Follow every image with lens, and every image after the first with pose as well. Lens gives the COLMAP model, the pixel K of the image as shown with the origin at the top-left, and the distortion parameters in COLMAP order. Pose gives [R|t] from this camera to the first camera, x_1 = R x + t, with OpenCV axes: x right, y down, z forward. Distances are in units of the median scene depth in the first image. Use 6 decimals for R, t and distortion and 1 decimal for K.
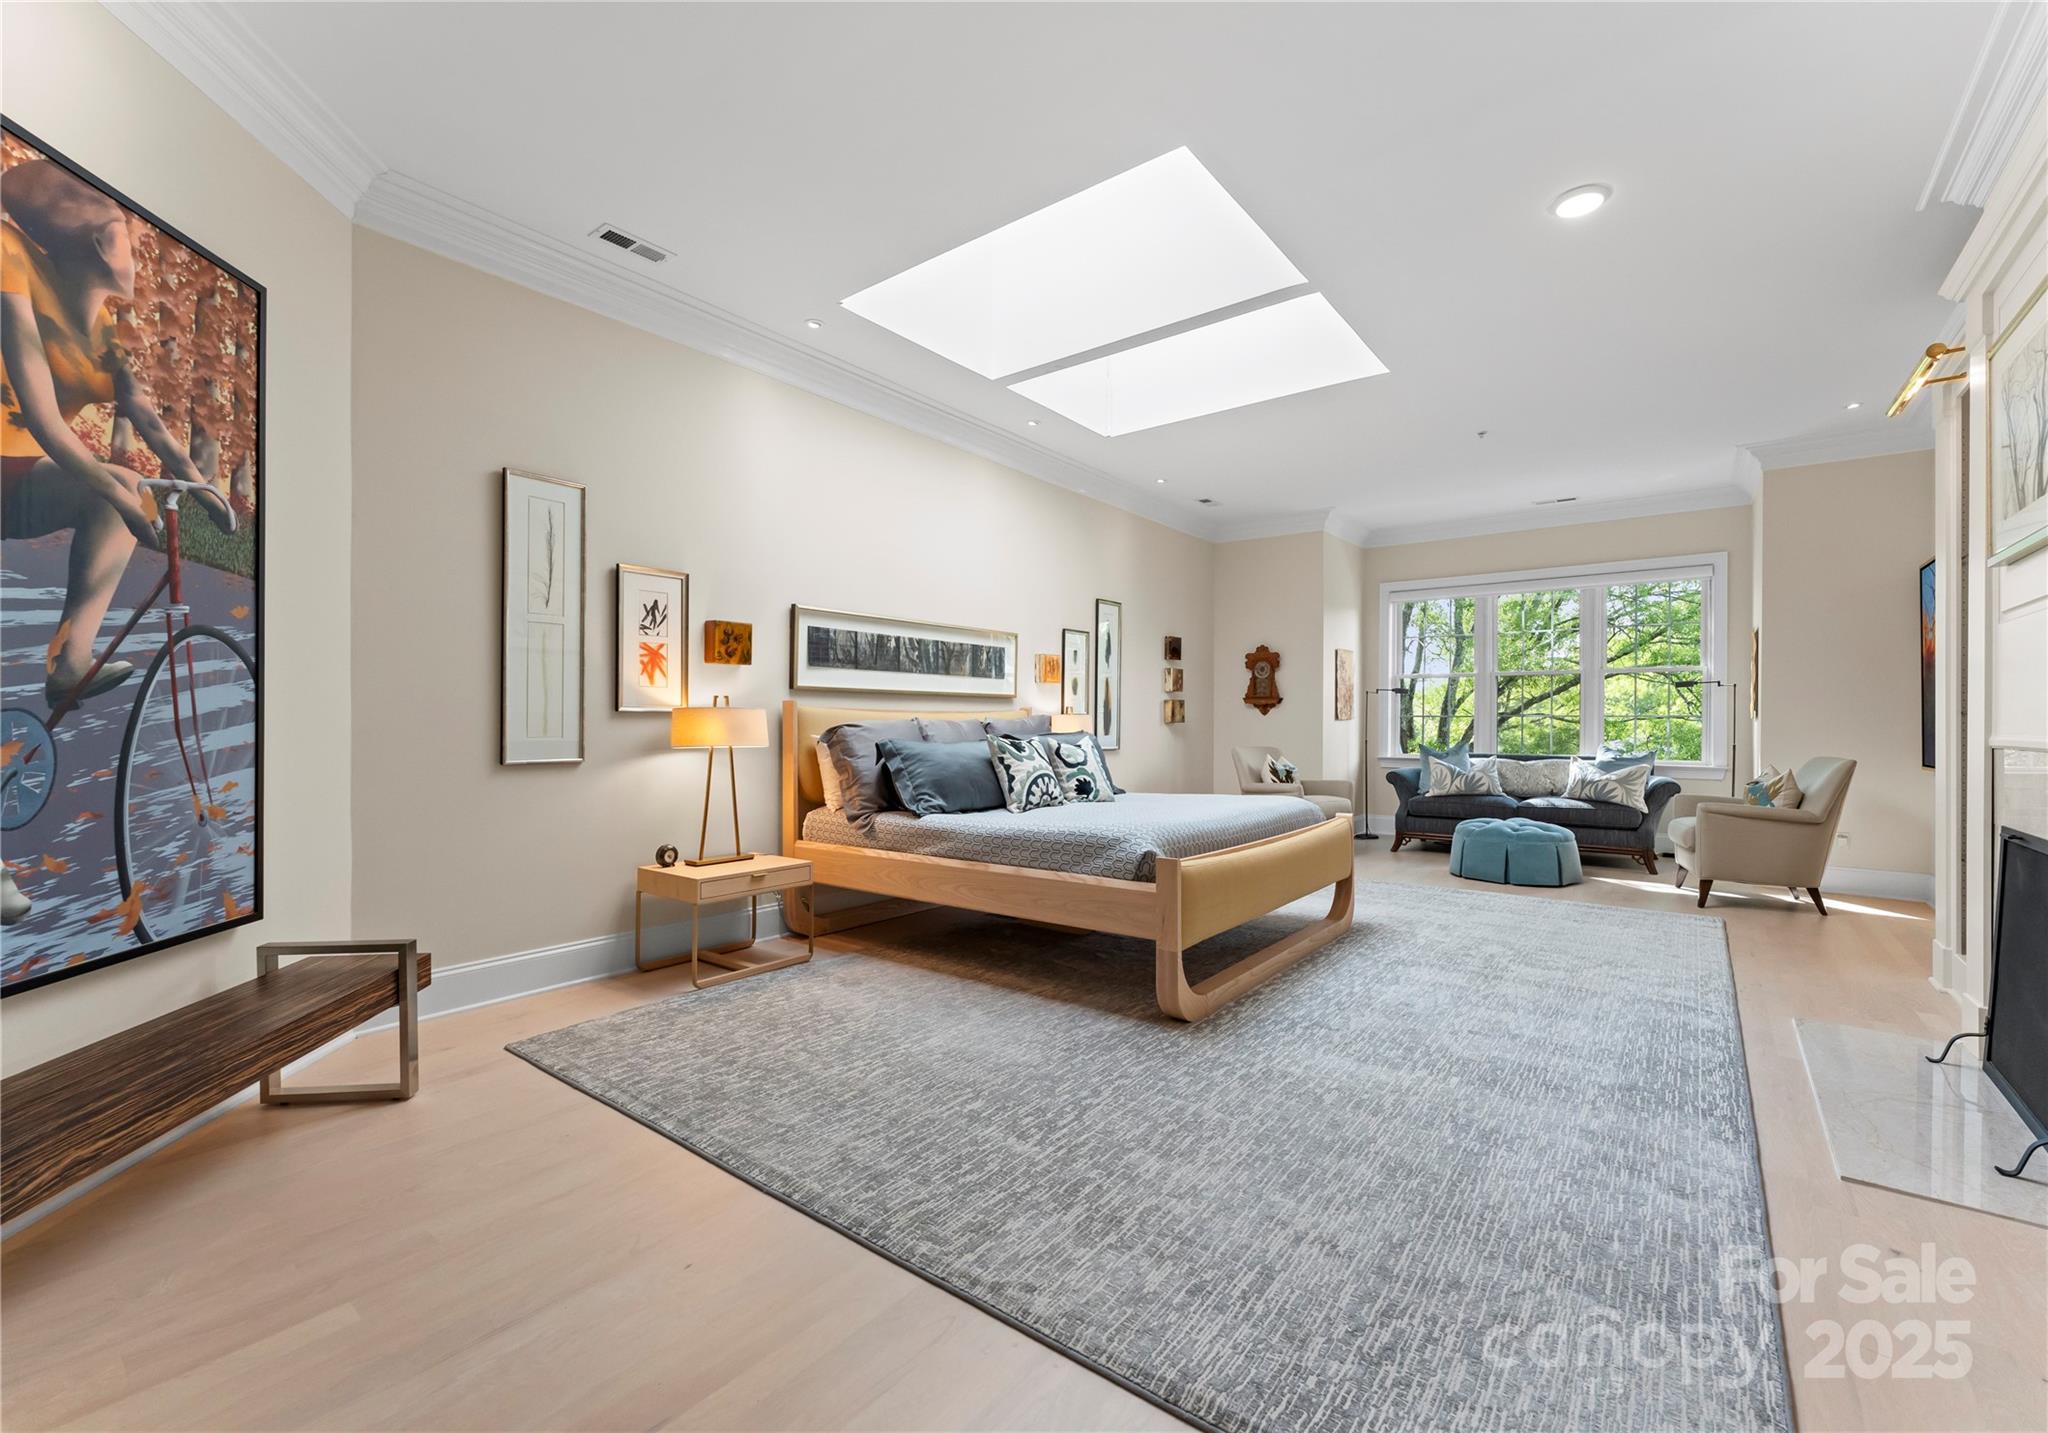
lens RADIAL K [[875.8, 0, 1025.4], [0, 875.8, 726.0], [0, 0, 1]] dist [0.003908, 0.000091]
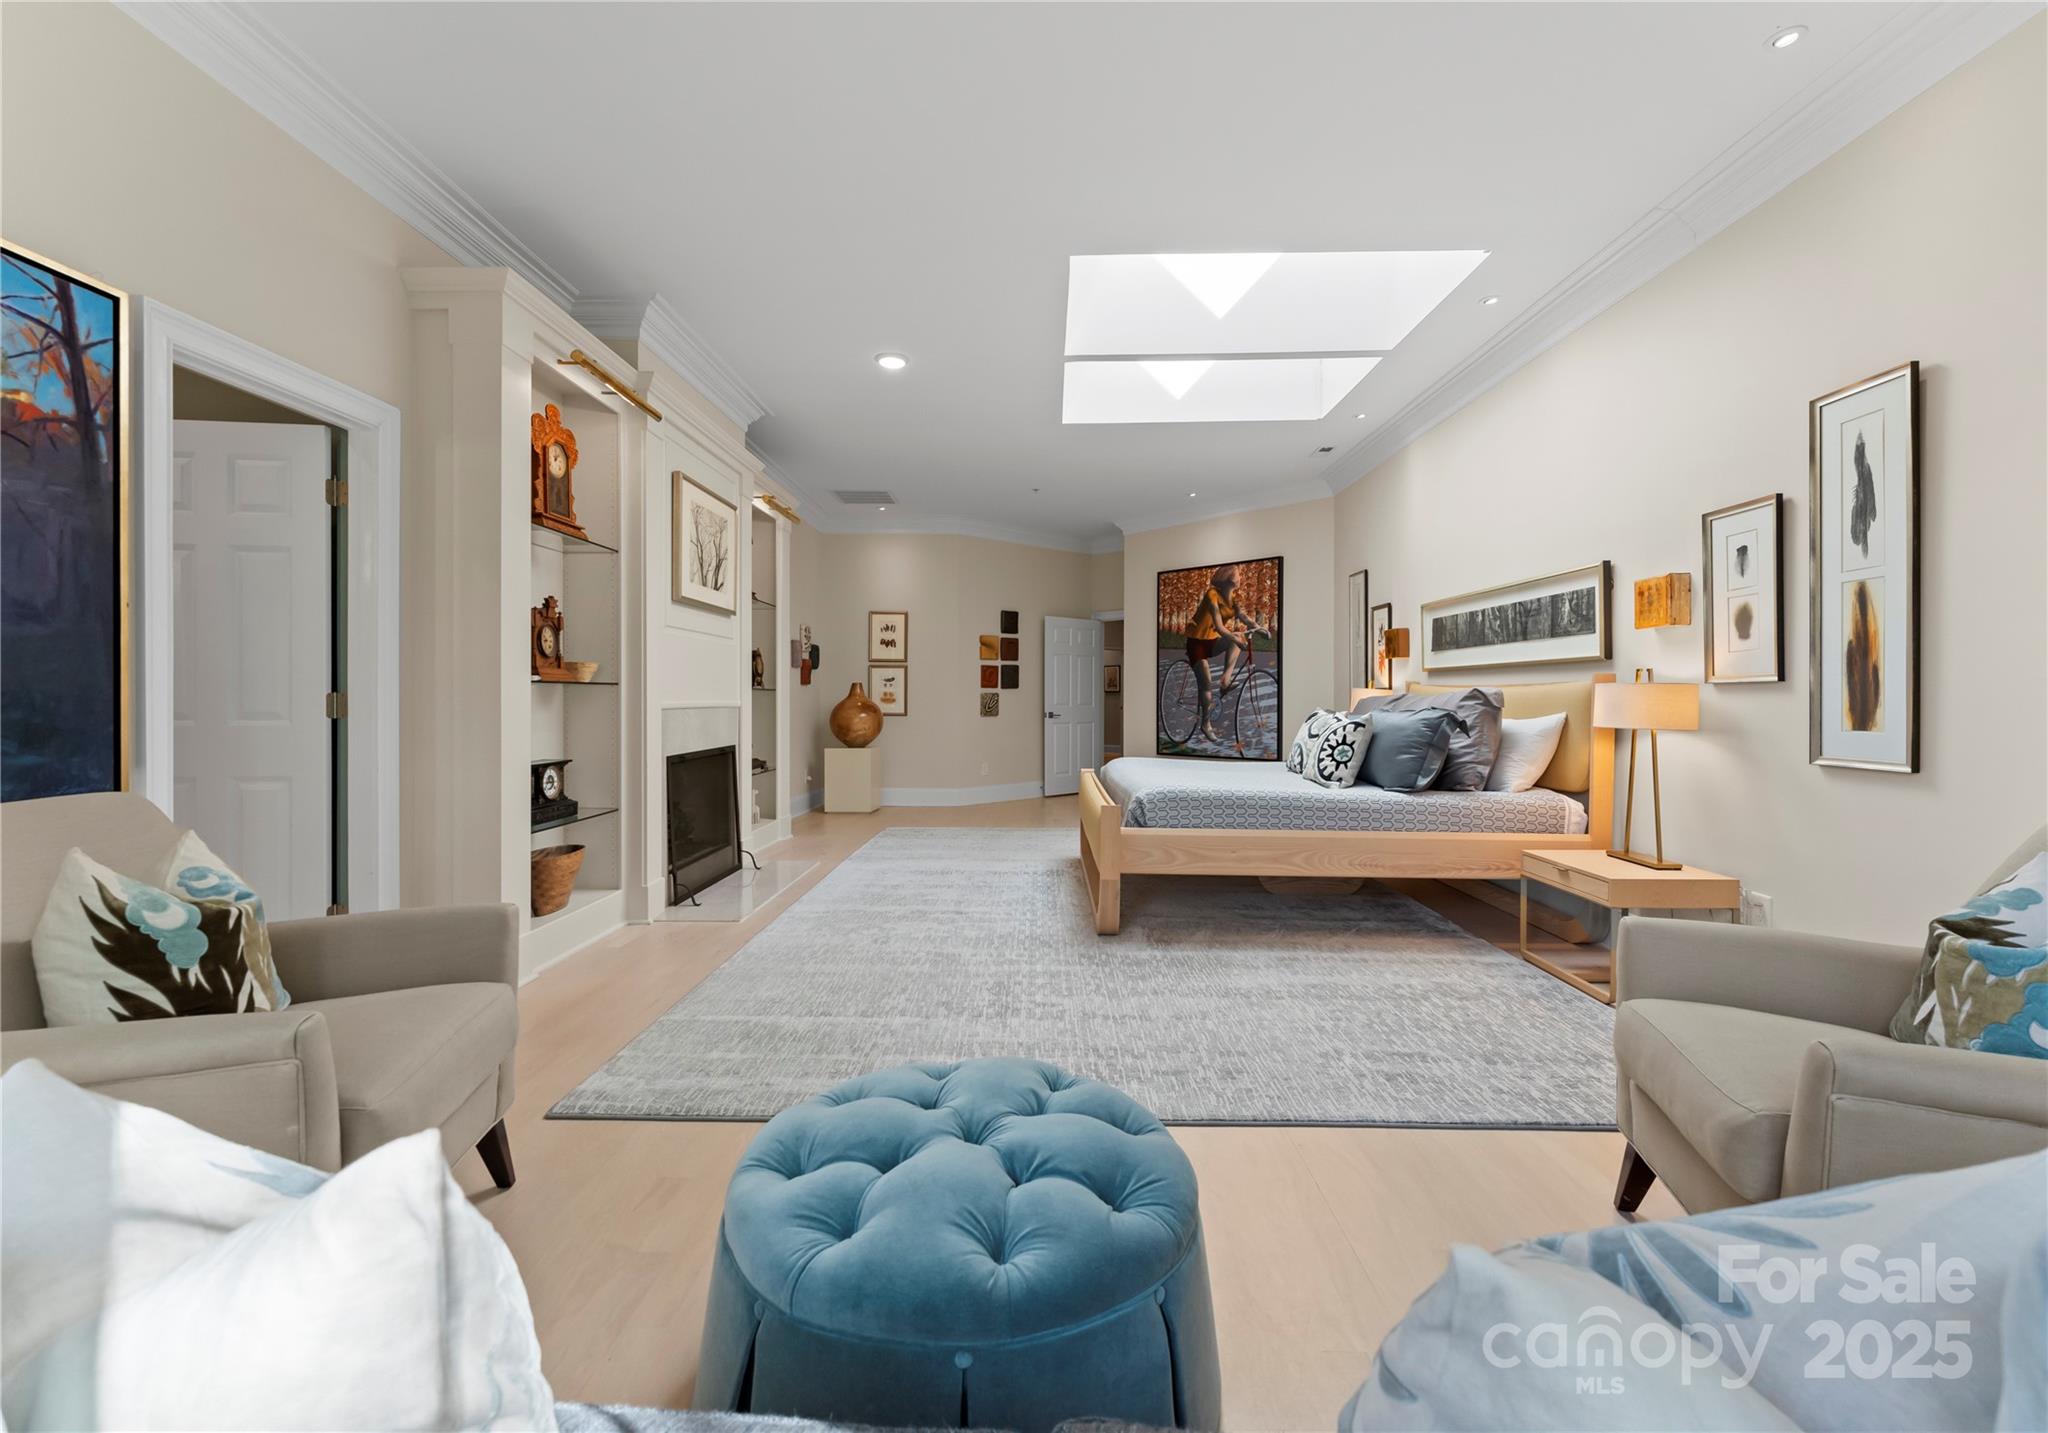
lens RADIAL K [[875.8, 0, 1025.4], [0, 875.8, 726.0], [0, 0, 1]] dist [0.003908, 0.000091]
pose [[-0.803521, 0.010846, -0.595178, 1.769694], [-0.011558, 0.999361, 0.033815, 0.000483], [0.595165, 0.034051, -0.802882, 3.110218]]
